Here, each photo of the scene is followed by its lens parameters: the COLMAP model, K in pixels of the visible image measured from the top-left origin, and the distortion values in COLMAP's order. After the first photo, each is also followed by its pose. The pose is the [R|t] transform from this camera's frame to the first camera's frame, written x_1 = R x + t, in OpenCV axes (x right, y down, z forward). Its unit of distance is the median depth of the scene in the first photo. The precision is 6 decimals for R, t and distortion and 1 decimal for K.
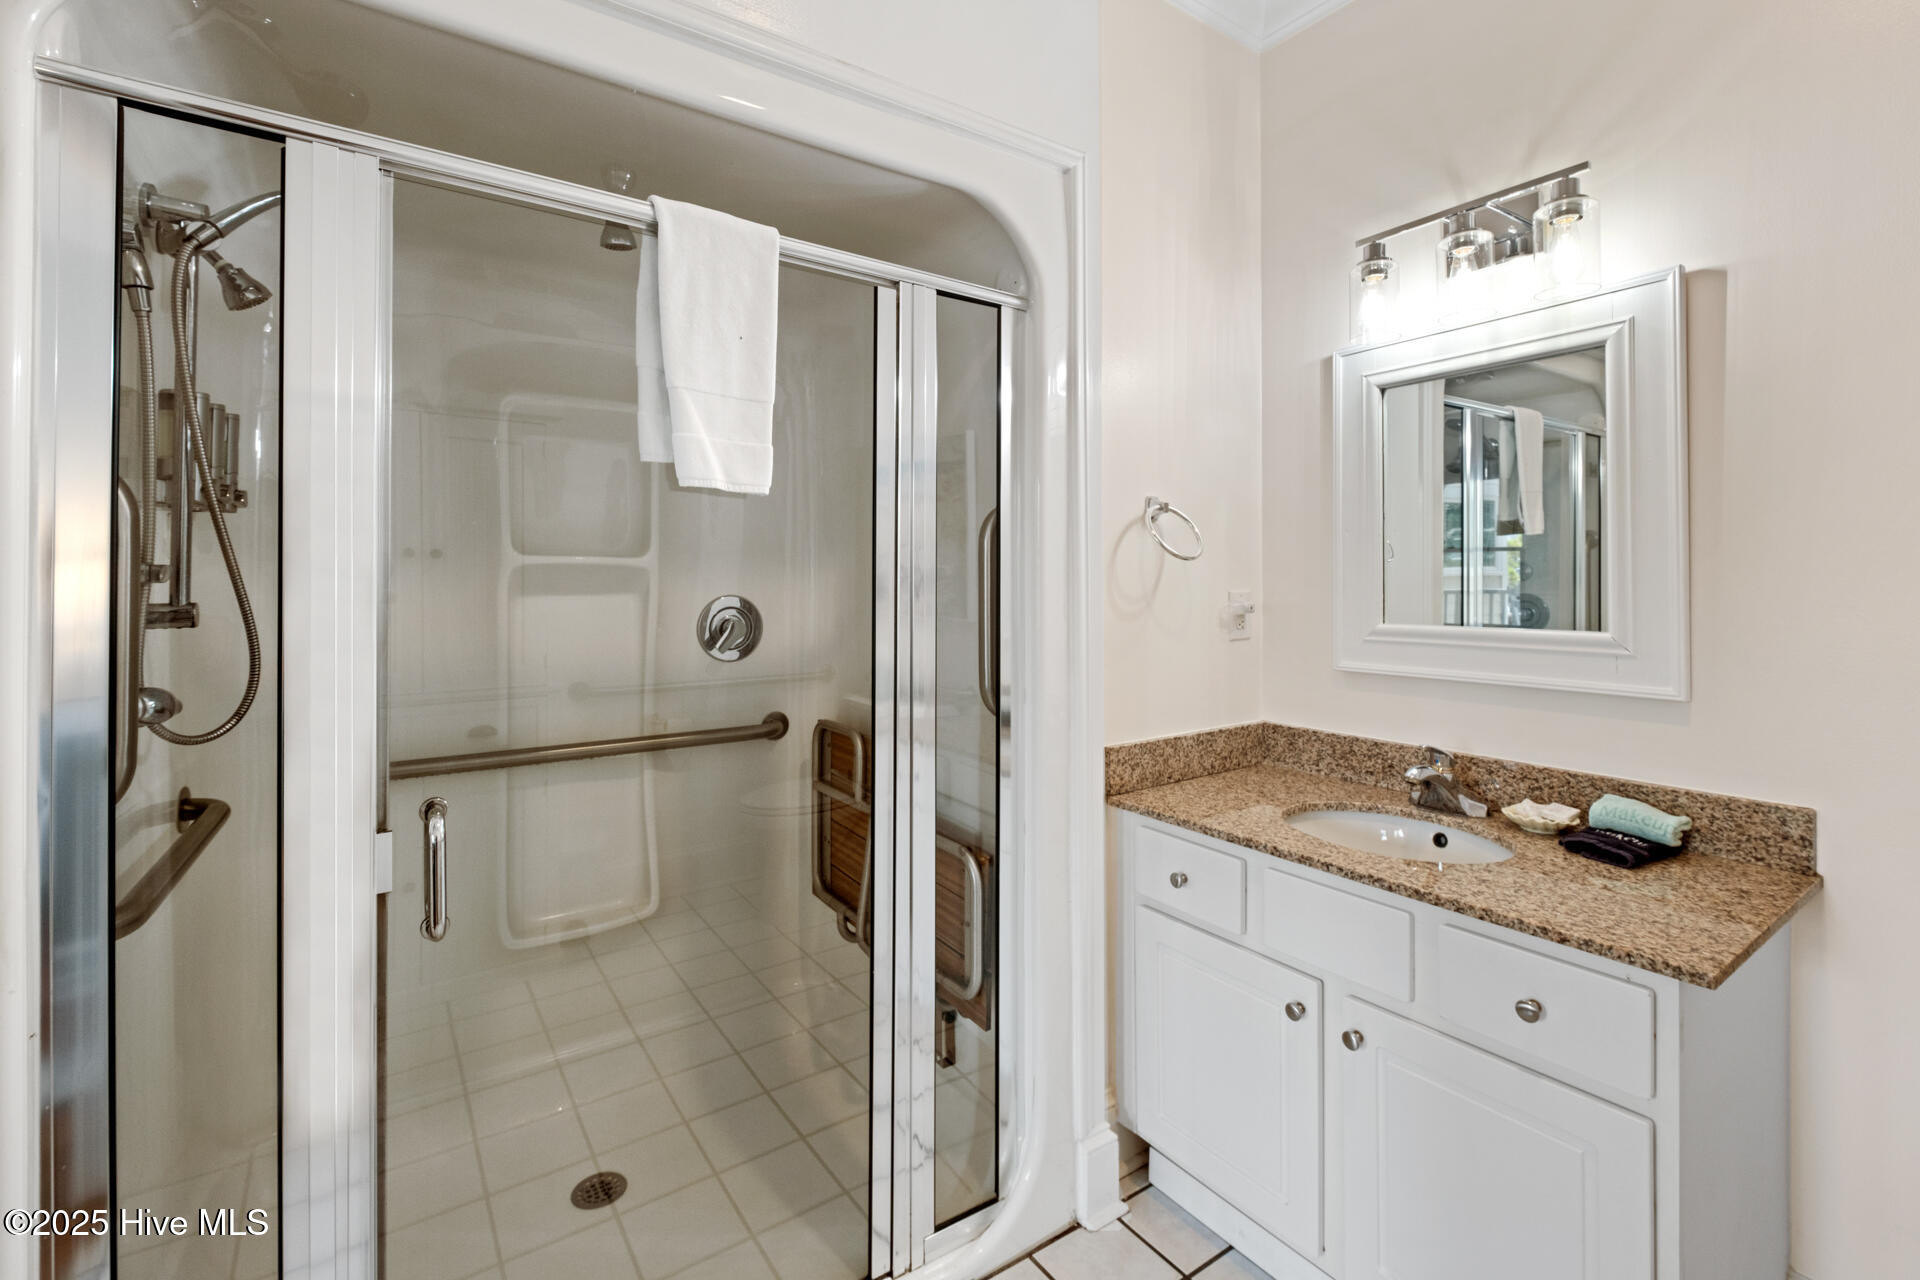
lens RADIAL K [[839.1, 0, 934.5], [0, 839.1, 572.9], [0, 0, 1]] dist [0.000797, -0.002296]
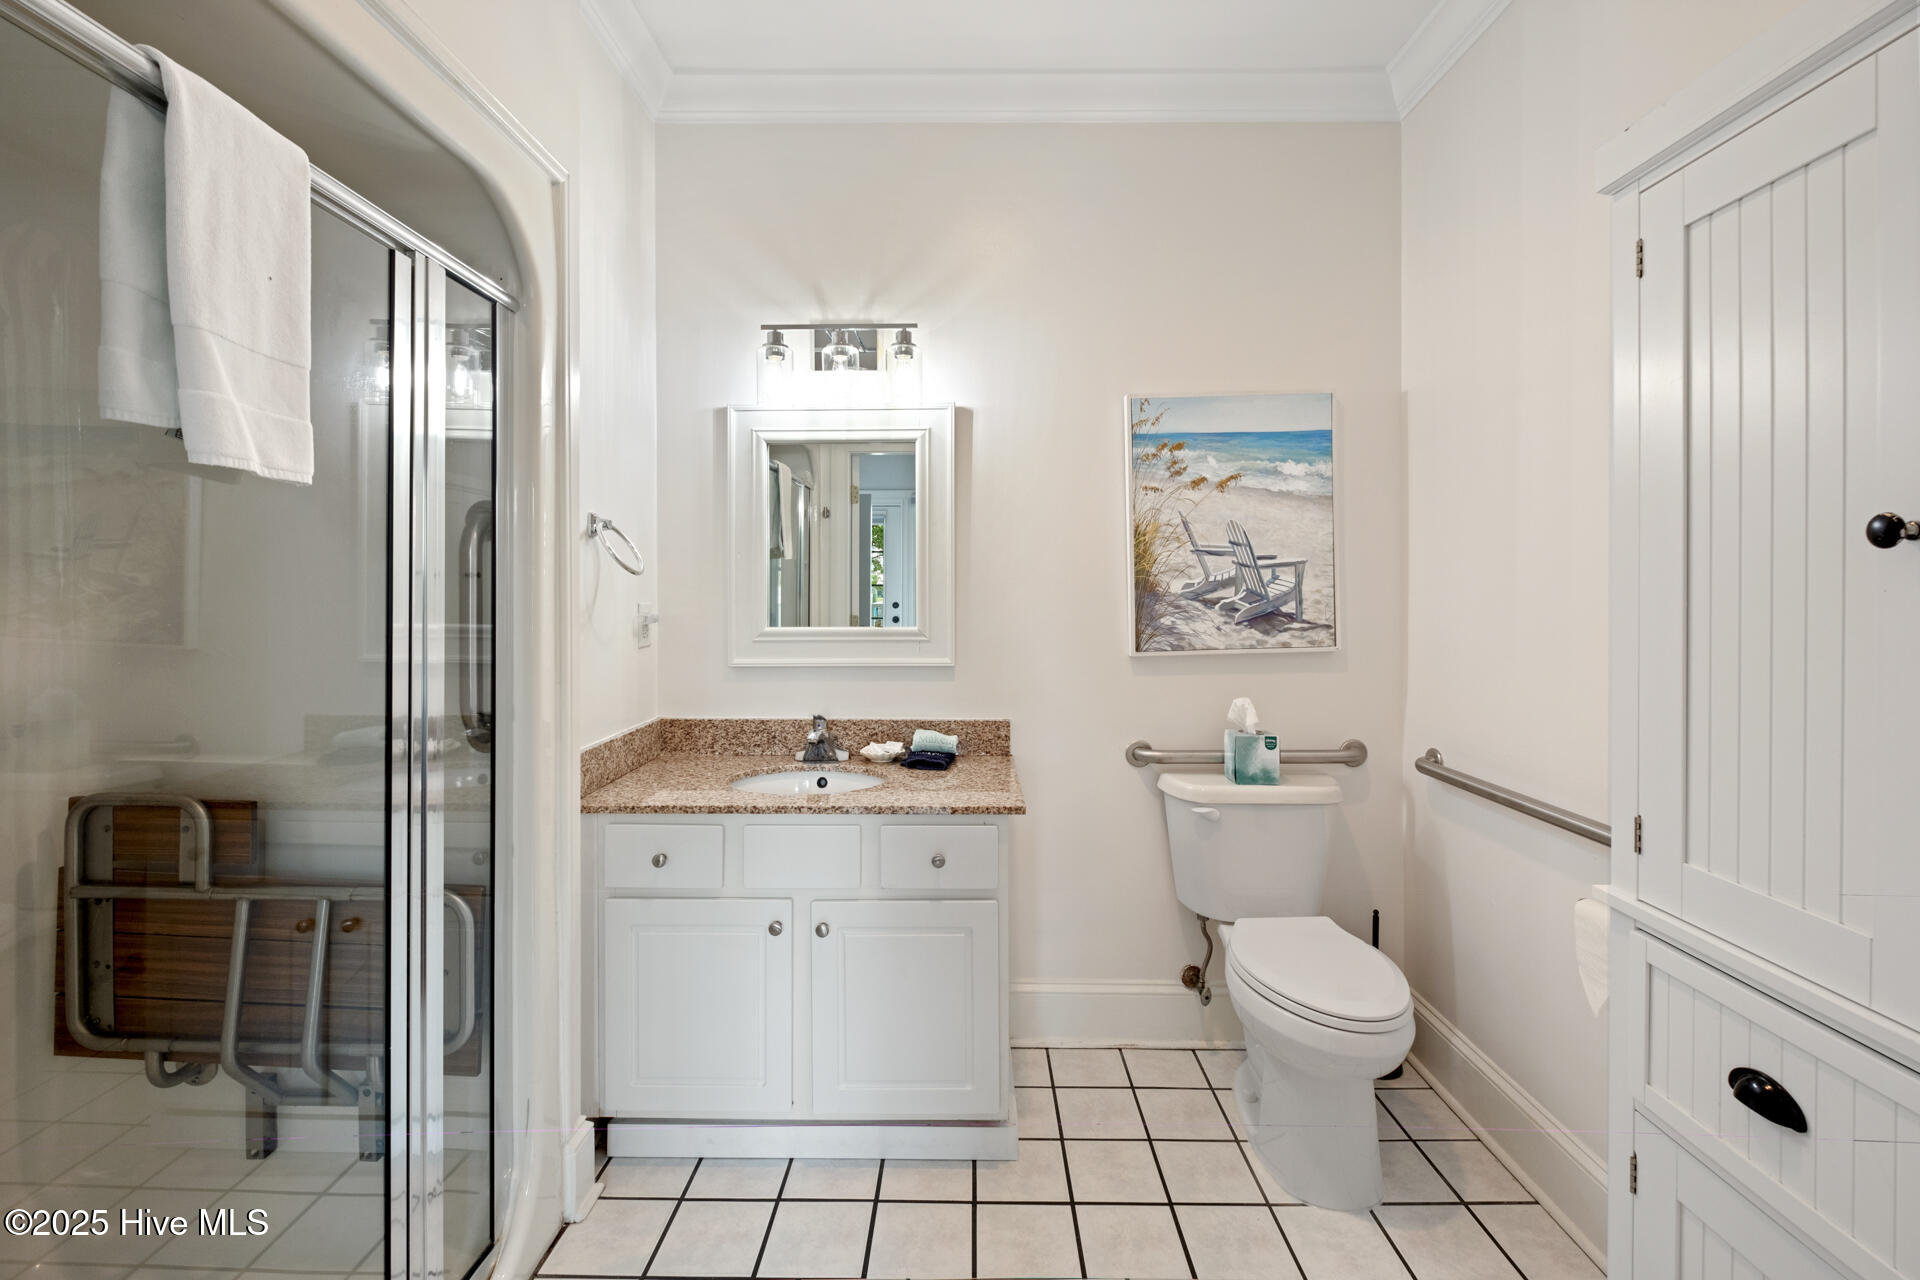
lens RADIAL K [[839.1, 0, 944.2], [0, 839.1, 596.6], [0, 0, 1]] dist [0.000797, -0.002296]
pose [[0.585499, -0.002611, 0.810669, -0.404492], [-0.006242, 0.999951, 0.007729, 0.002236], [-0.810649, -0.009586, 0.585454, 0.038354]]
